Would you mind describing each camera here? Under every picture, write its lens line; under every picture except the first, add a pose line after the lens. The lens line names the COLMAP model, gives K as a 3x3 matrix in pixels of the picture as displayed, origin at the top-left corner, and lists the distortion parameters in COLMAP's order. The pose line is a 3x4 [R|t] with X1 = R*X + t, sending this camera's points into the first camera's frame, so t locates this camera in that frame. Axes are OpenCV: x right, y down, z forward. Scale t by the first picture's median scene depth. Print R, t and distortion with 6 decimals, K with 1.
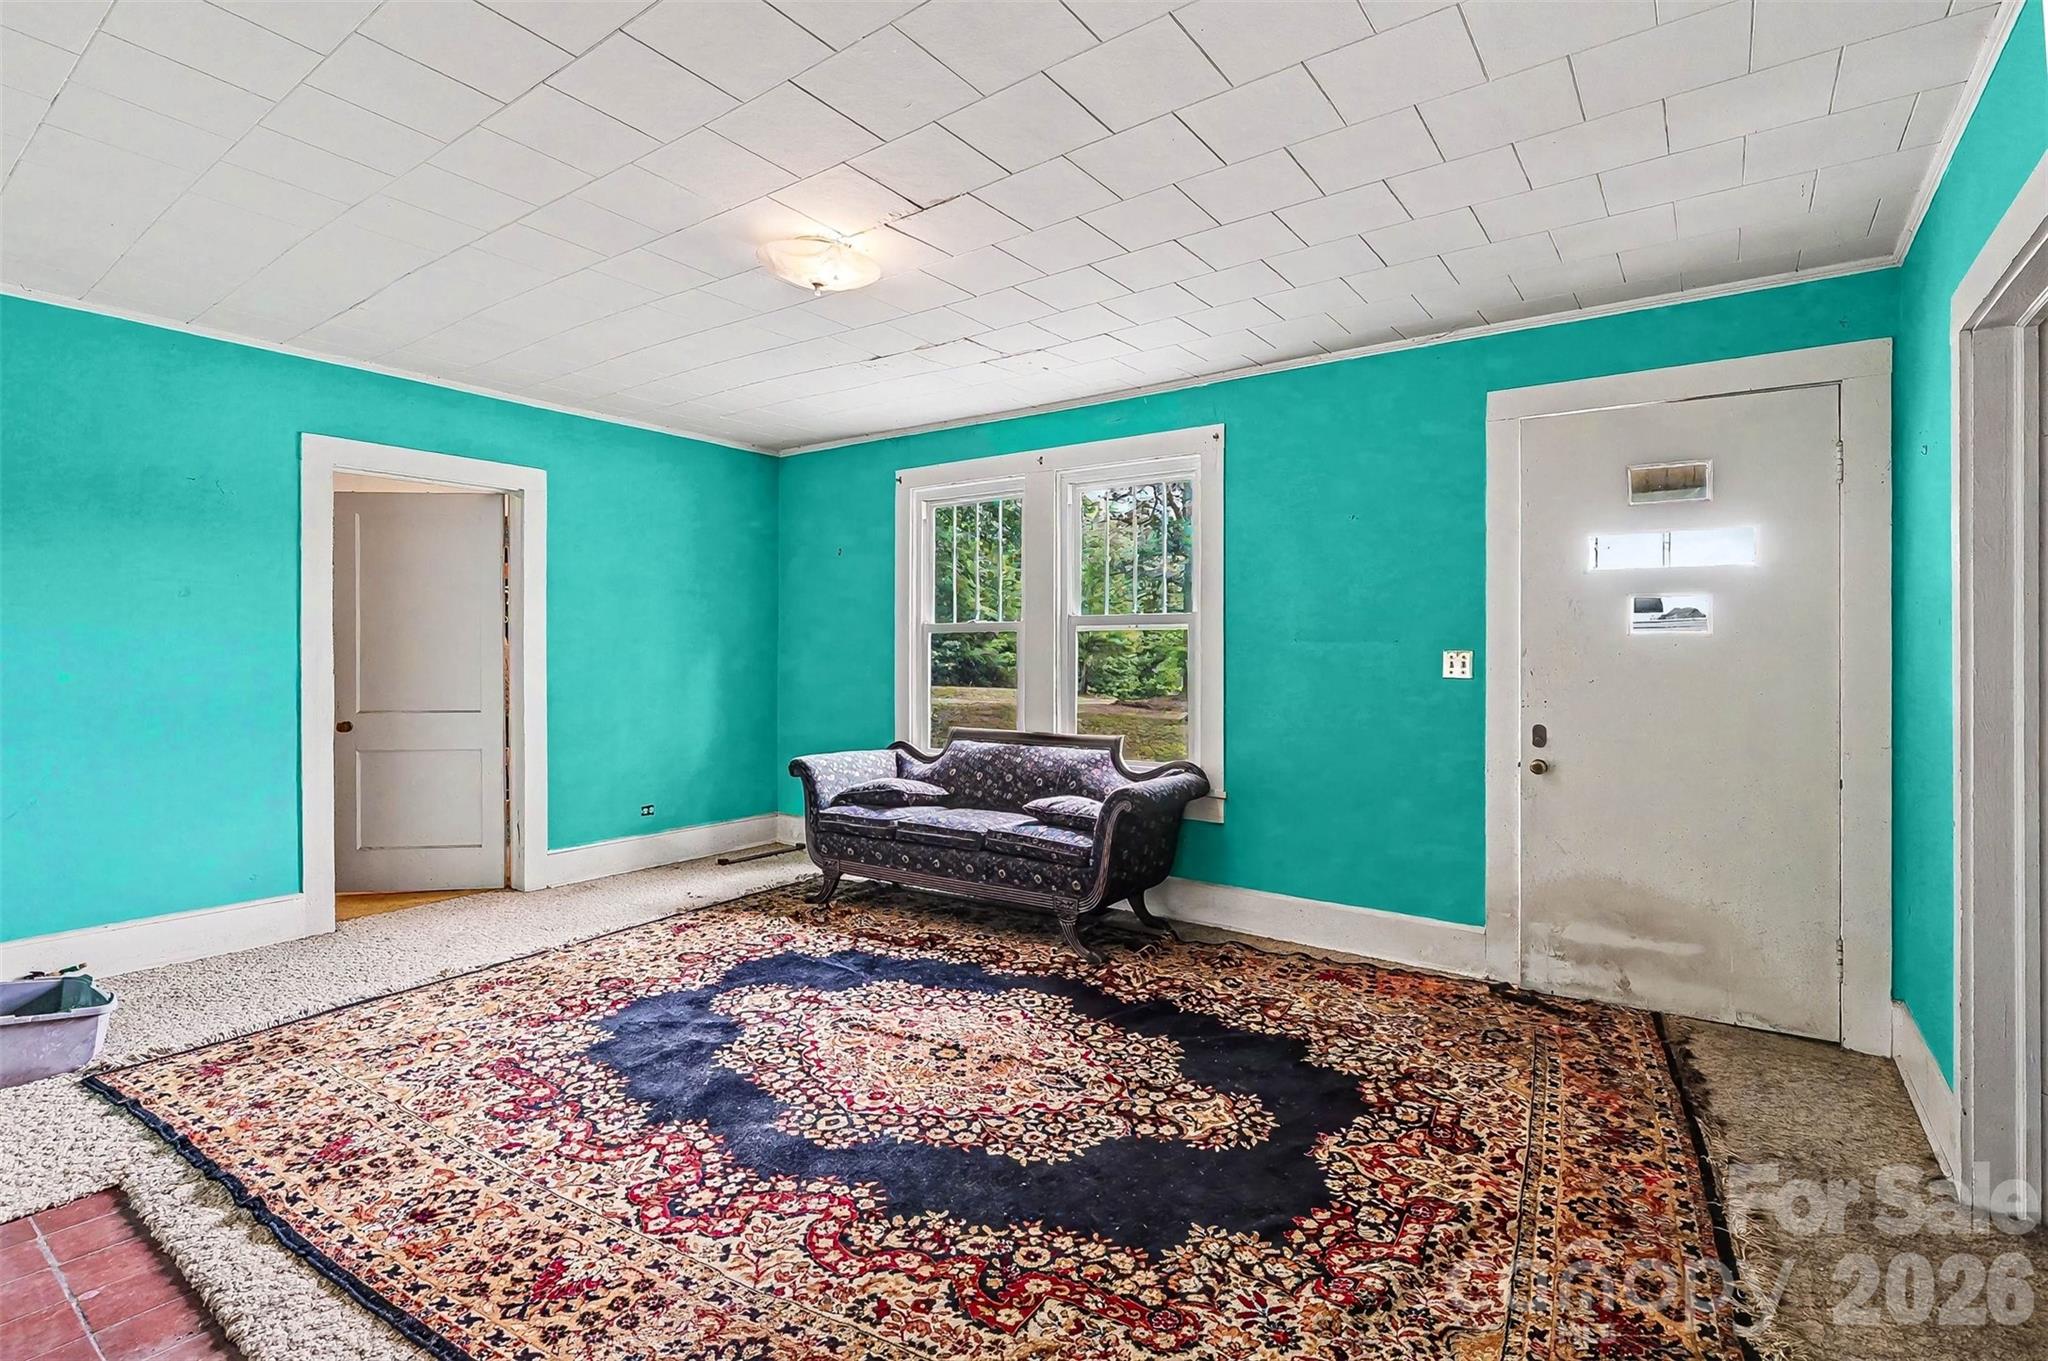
lens RADIAL K [[960.3, 0, 1024.0], [0, 960.3, 680.5], [0, 0, 1]] dist [-0.001133, 0.000434]
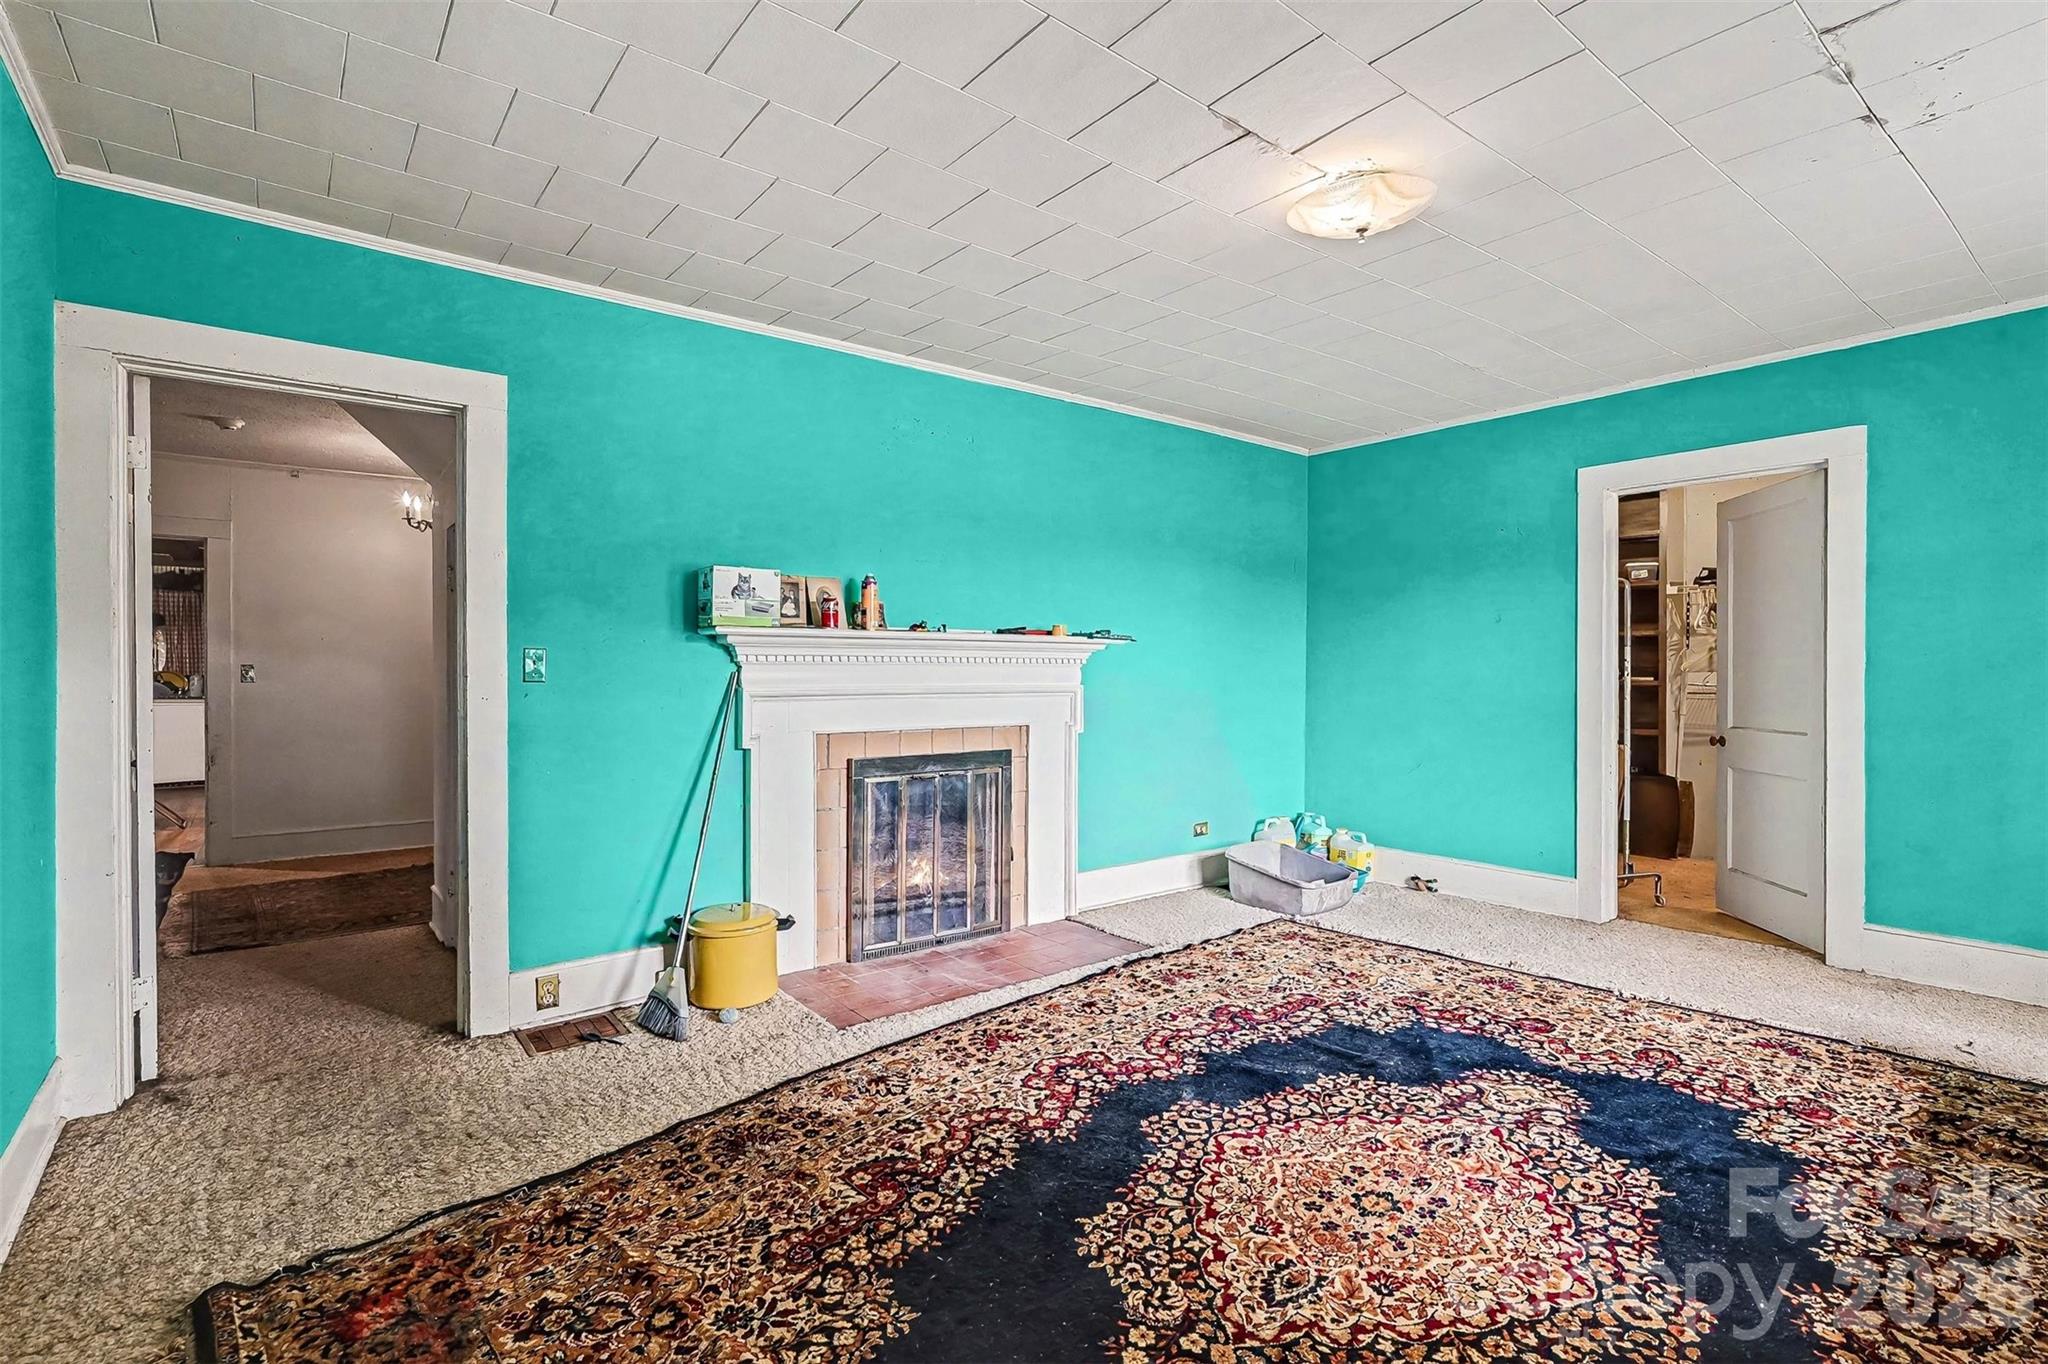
lens RADIAL K [[960.3, 0, 1024.0], [0, 960.3, 682.0], [0, 0, 1]] dist [-0.001133, 0.000434]
pose [[-0.273739, 0.007793, -0.961773, 0.768394], [-0.025544, 0.999556, 0.015370, -0.015363], [0.961465, 0.028775, -0.273418, 1.029142]]
